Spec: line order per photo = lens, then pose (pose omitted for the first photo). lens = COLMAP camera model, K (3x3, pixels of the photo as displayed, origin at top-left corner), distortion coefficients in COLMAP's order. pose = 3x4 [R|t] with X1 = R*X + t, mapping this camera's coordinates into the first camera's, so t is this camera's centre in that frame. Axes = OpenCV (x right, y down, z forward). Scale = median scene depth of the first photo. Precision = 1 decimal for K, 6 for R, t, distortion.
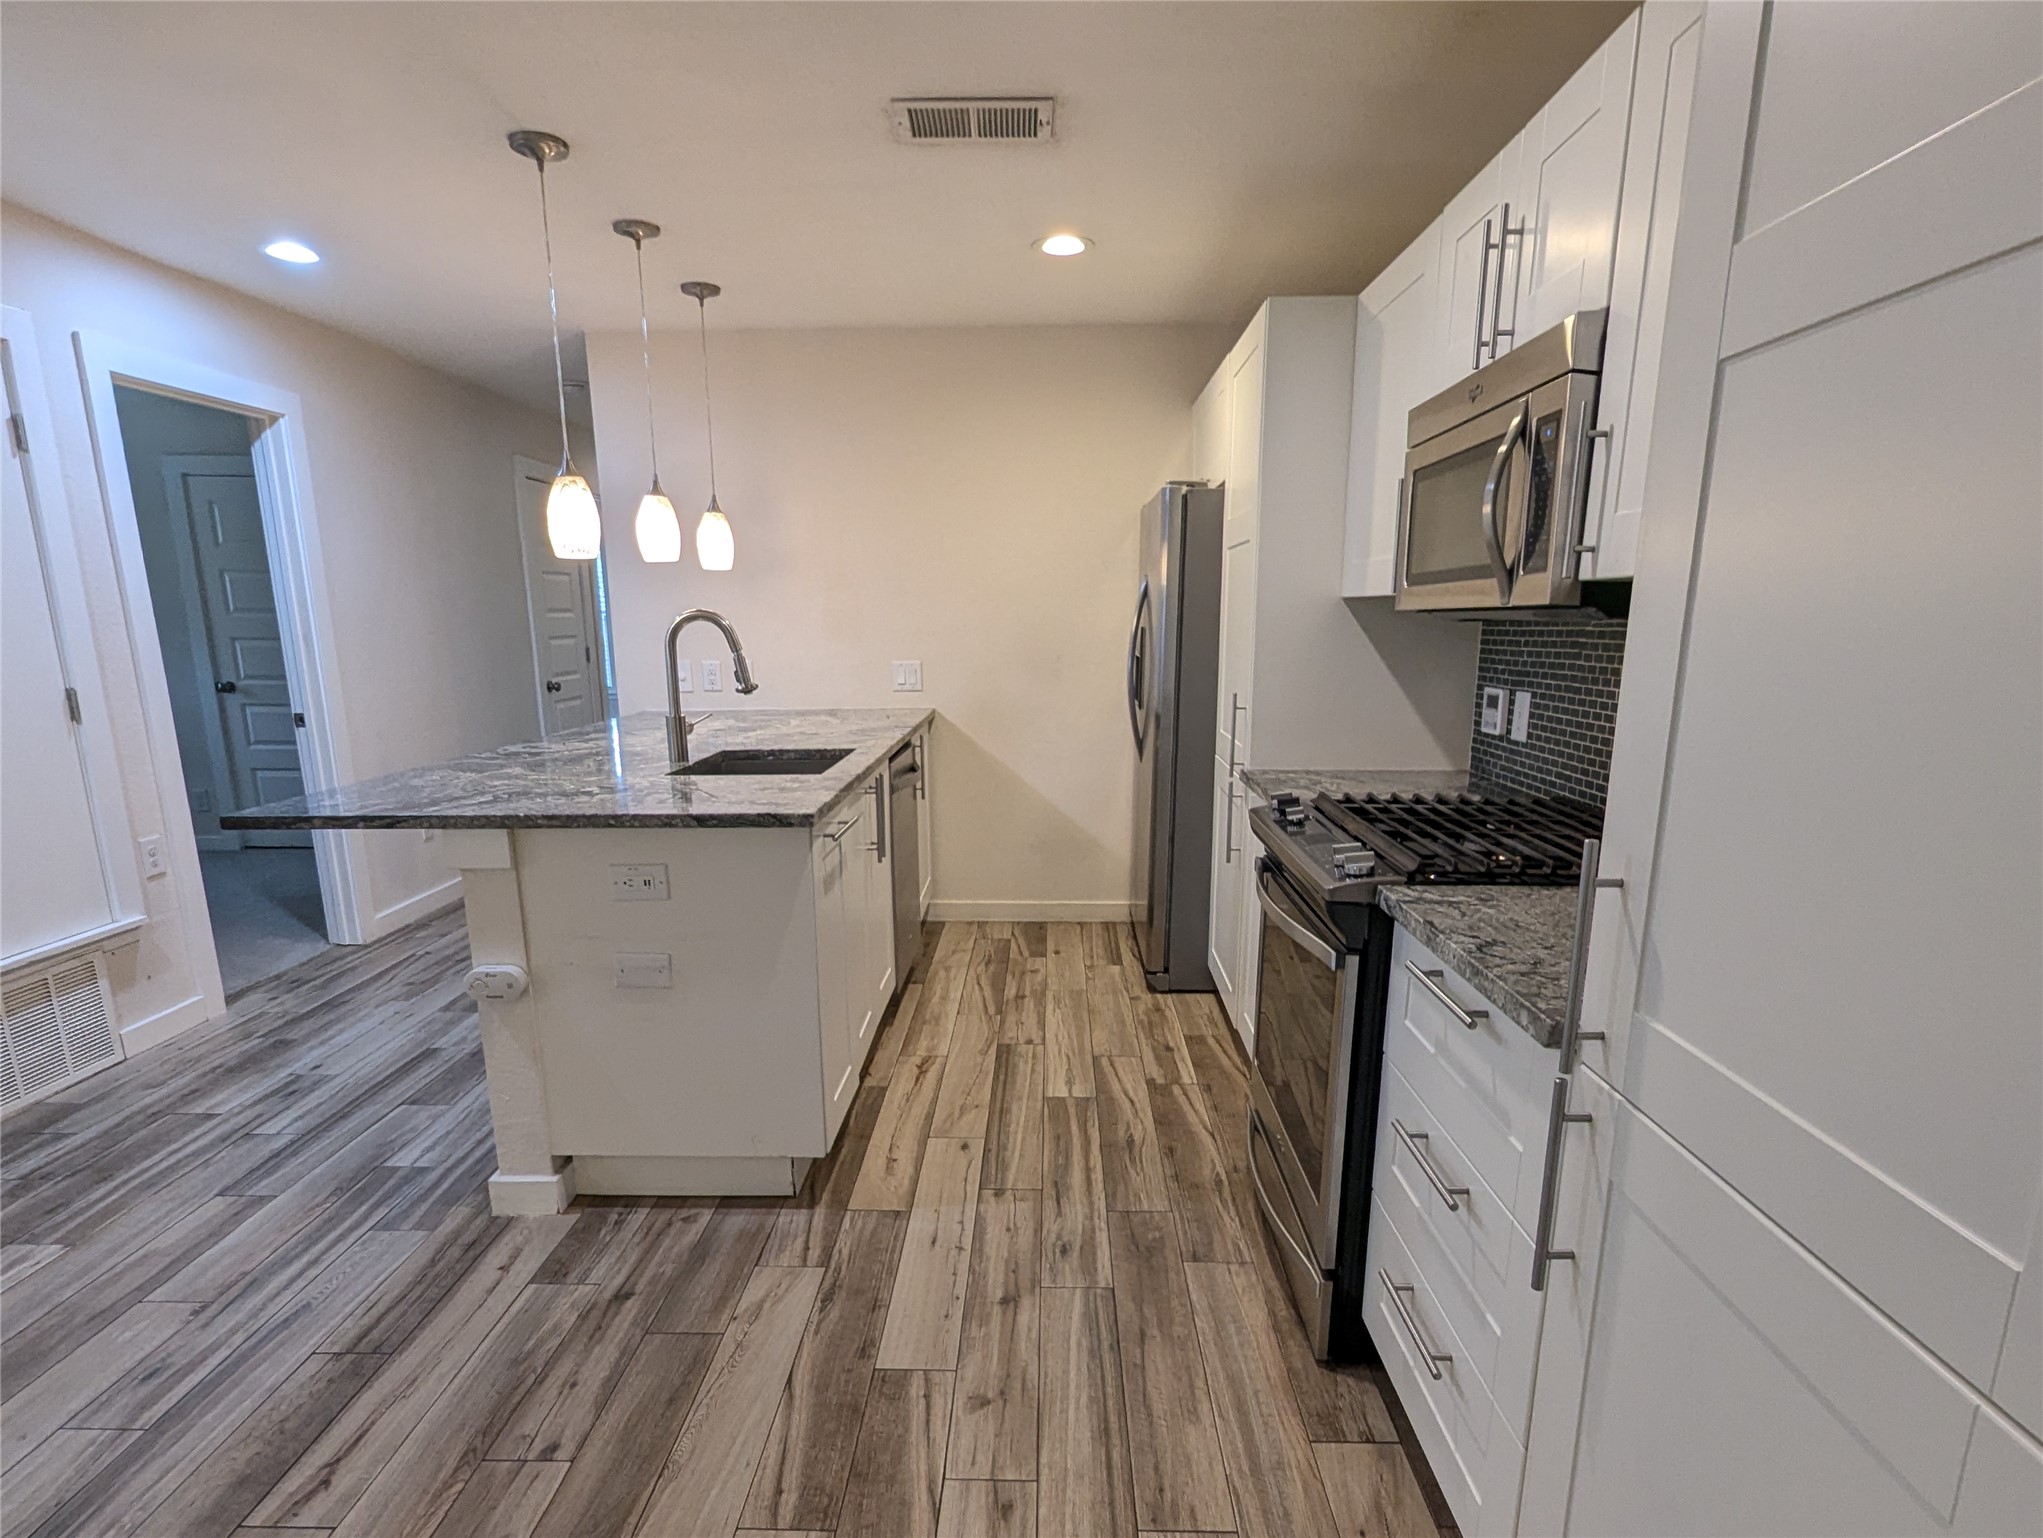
lens RADIAL K [[1090.7, 0, 1027.2], [0, 1090.7, 871.9], [0, 0, 1]] dist [-0.000484, -0.000828]
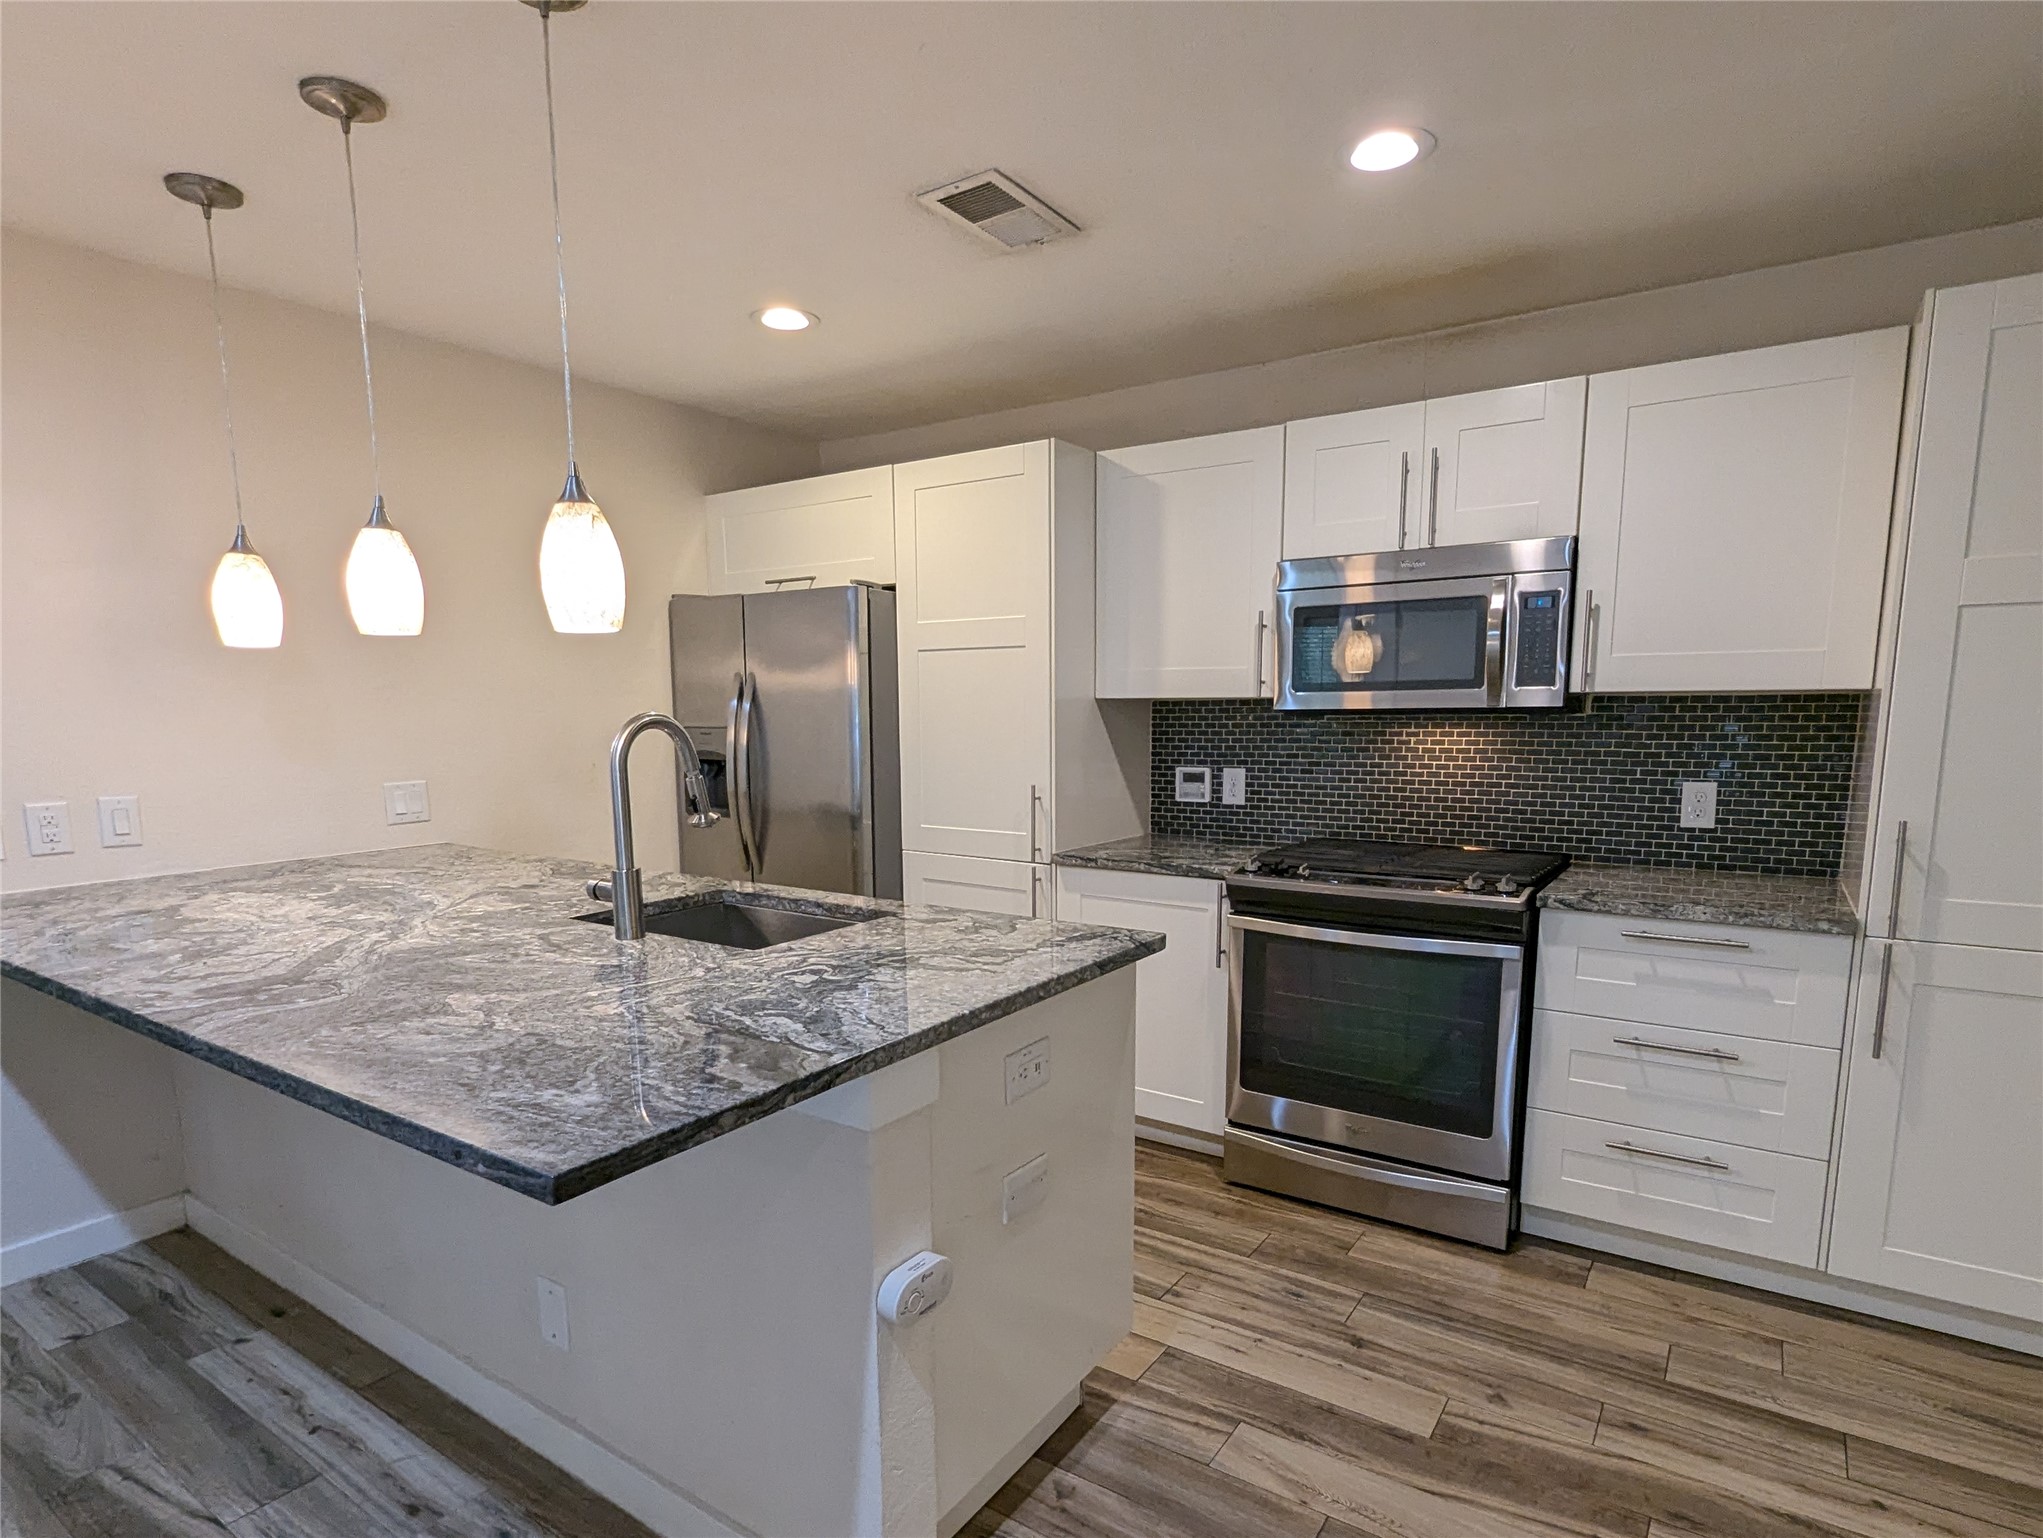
lens RADIAL K [[1090.7, 0, 1027.2], [0, 1090.7, 871.9], [0, 0, 1]] dist [-0.000484, -0.000828]
pose [[0.543057, -0.128713, 0.829772, -0.758666], [0.197926, 0.979959, 0.022474, -0.111319], [-0.816035, 0.152029, 0.557650, 0.439890]]
